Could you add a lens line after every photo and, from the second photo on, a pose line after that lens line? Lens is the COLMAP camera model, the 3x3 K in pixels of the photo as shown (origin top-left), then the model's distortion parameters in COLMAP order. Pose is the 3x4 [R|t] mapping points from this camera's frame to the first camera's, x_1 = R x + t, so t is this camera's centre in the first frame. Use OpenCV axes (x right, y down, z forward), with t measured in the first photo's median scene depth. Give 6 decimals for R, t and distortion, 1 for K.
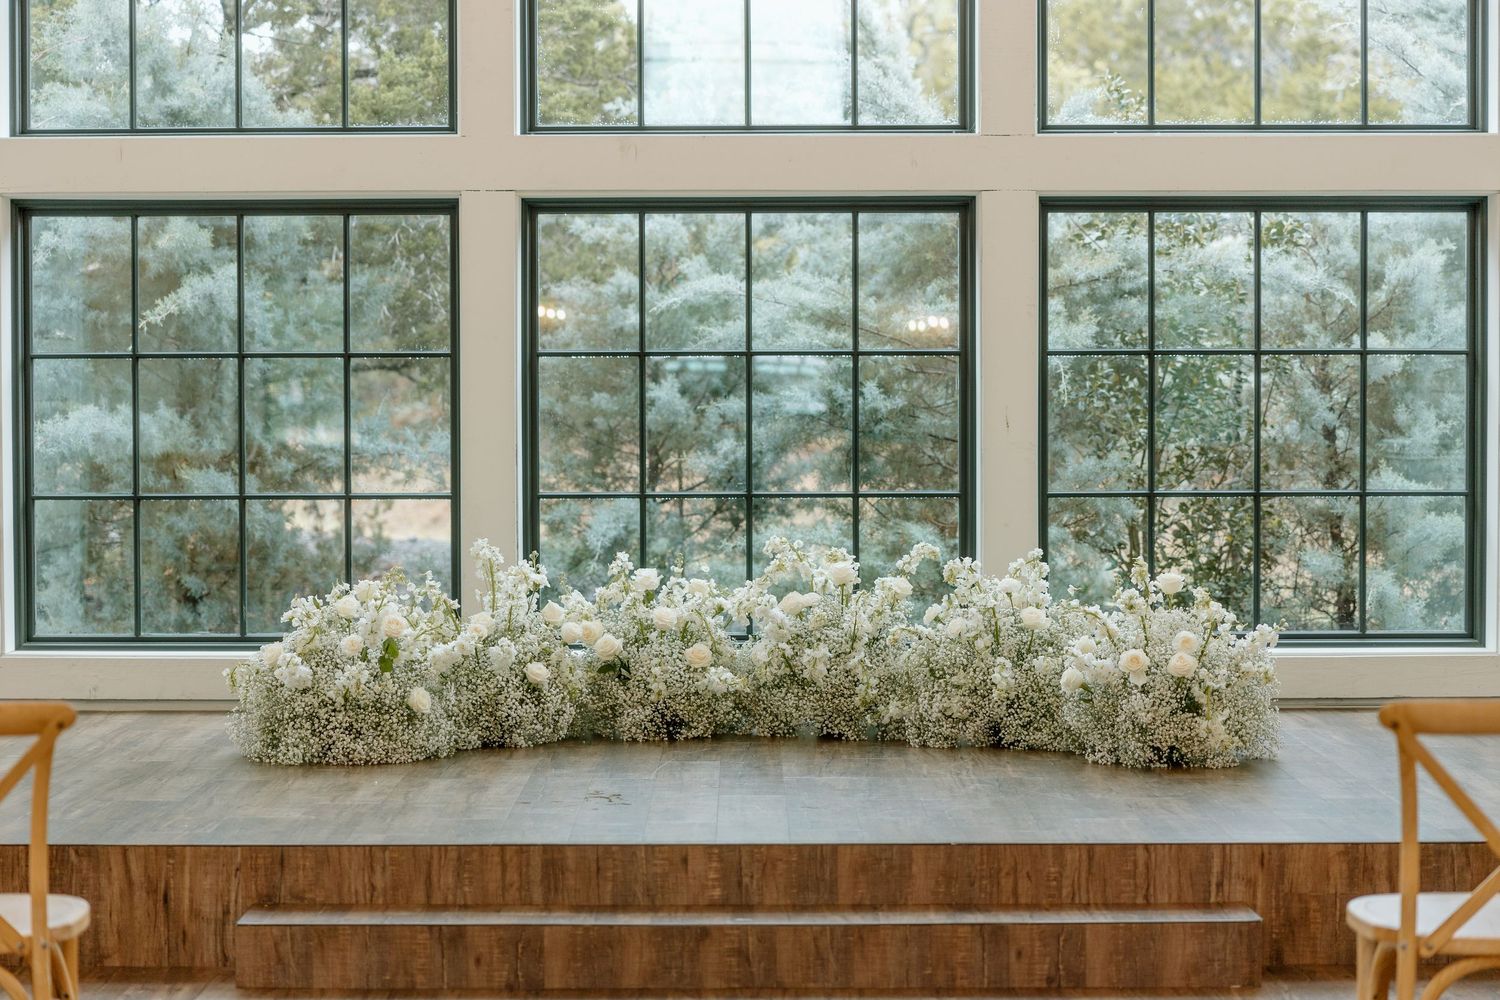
lens RADIAL K [[4142.5, 0, 750.0], [0, 4142.5, 500.0], [0, 0, 1]] dist [-0.090006, -0.396518]
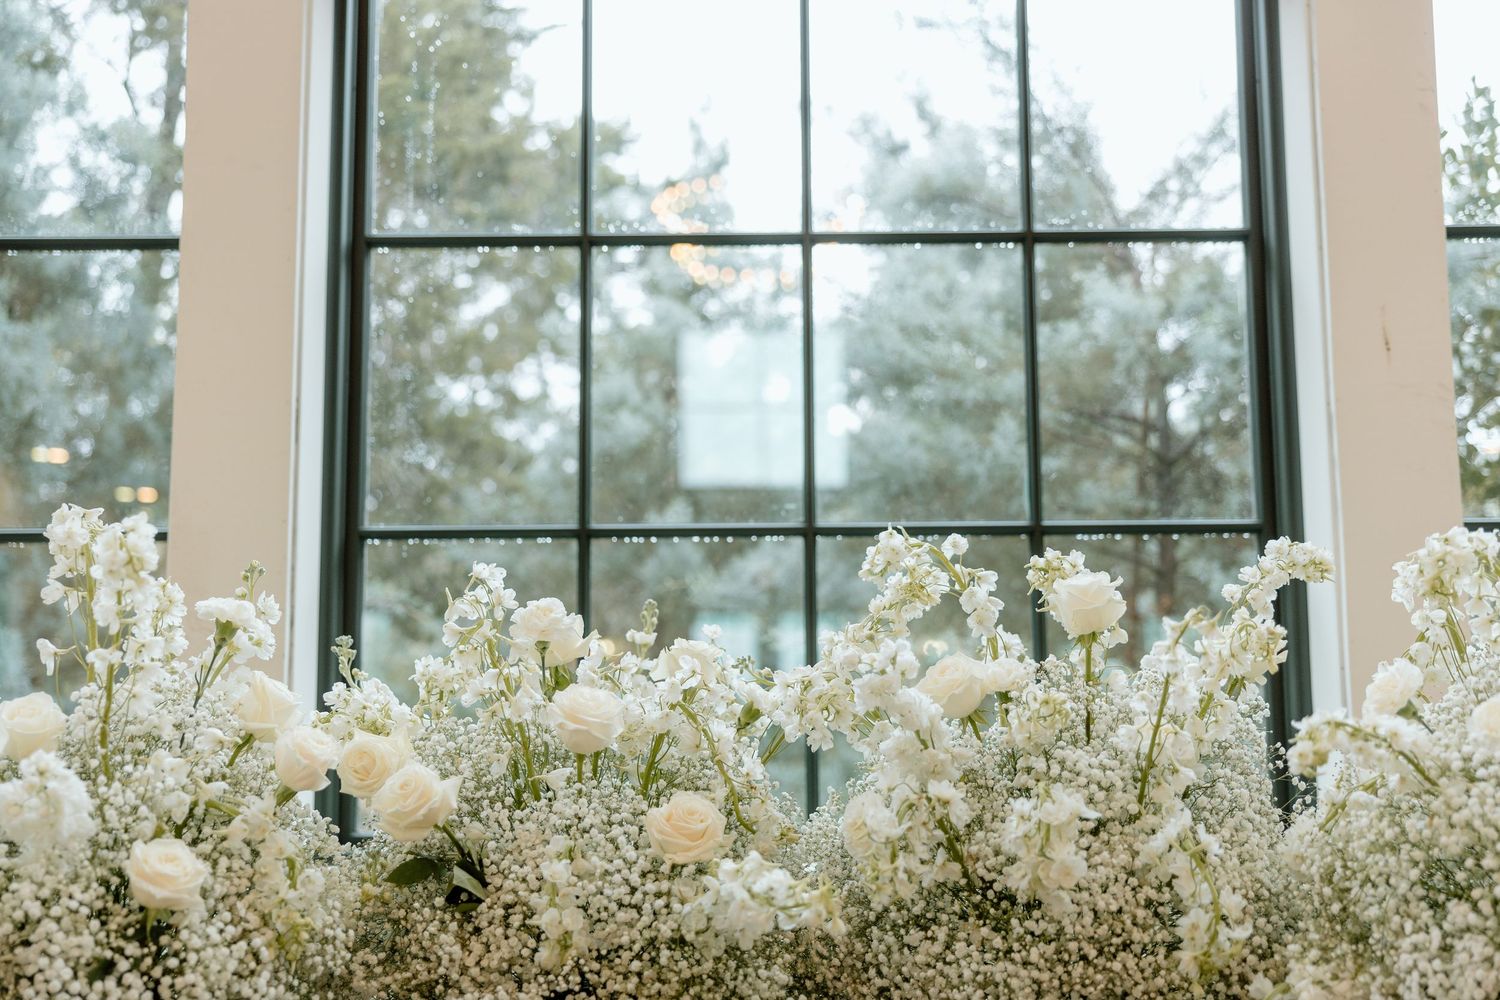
lens RADIAL K [[1973.5, 0, 750.0], [0, 1973.5, 500.0], [0, 0, 1]] dist [0.023477, 0.057103]
pose [[0.999969, -0.005175, -0.006017, -0.006142], [0.003854, 0.979399, -0.201896, 0.043993], [0.006938, 0.201867, 0.979388, 0.839383]]
